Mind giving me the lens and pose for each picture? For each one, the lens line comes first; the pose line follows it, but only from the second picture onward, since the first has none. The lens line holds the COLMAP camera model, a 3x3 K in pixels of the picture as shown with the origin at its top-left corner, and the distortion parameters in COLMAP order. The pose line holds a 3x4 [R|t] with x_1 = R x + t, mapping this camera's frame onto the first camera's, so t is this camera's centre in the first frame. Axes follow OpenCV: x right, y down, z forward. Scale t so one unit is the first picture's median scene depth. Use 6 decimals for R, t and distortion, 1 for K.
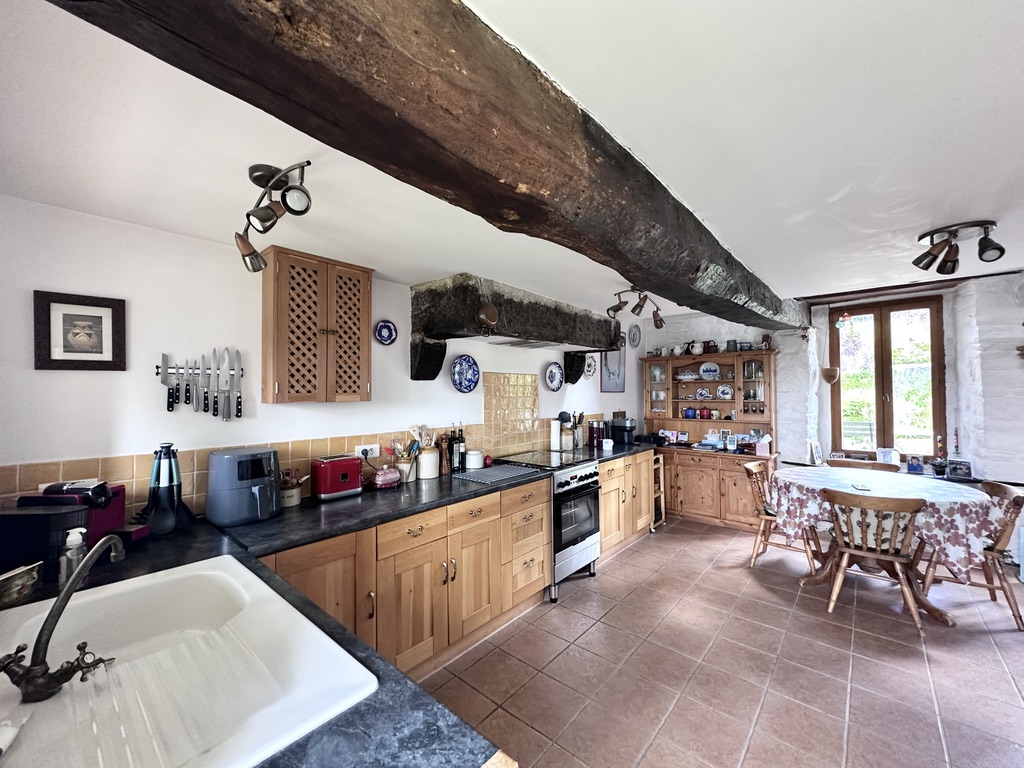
lens RADIAL K [[409.3, 0, 510.3], [0, 409.3, 383.6], [0, 0, 1]] dist [0.001070, -0.001062]
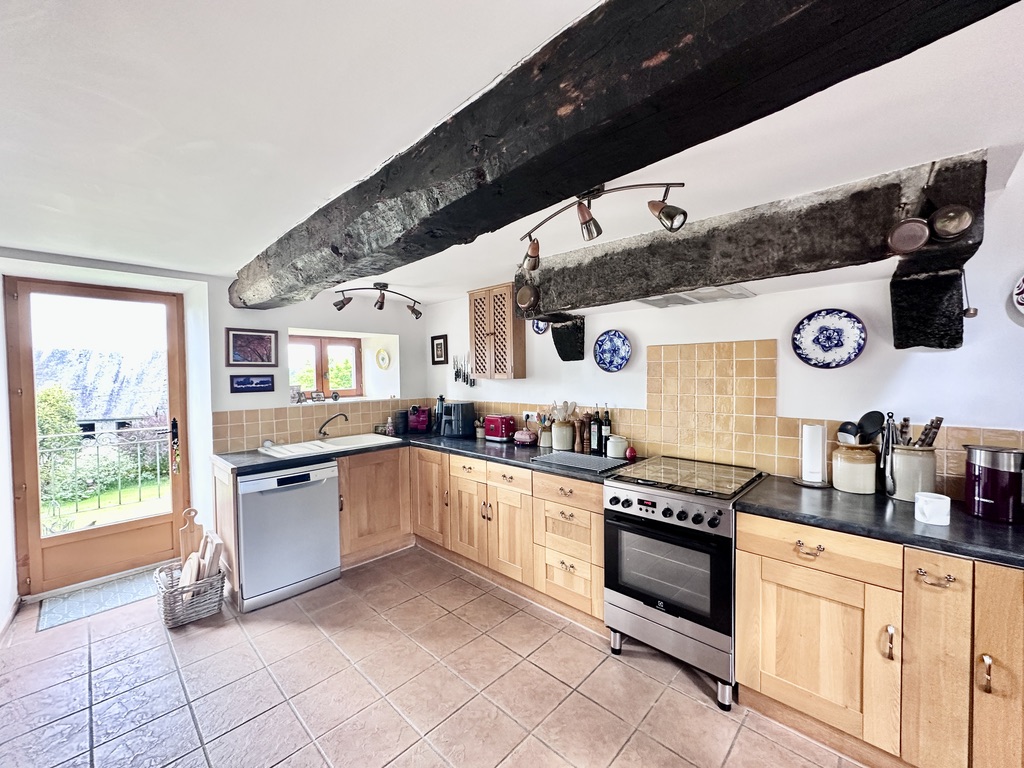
lens RADIAL K [[409.3, 0, 509.9], [0, 409.3, 386.3], [0, 0, 1]] dist [0.001070, -0.001062]
pose [[-0.045182, 0.040374, -0.998163, 0.827392], [0.034782, 0.998641, 0.038819, 0.010956], [0.998373, -0.032964, -0.046525, 0.836577]]
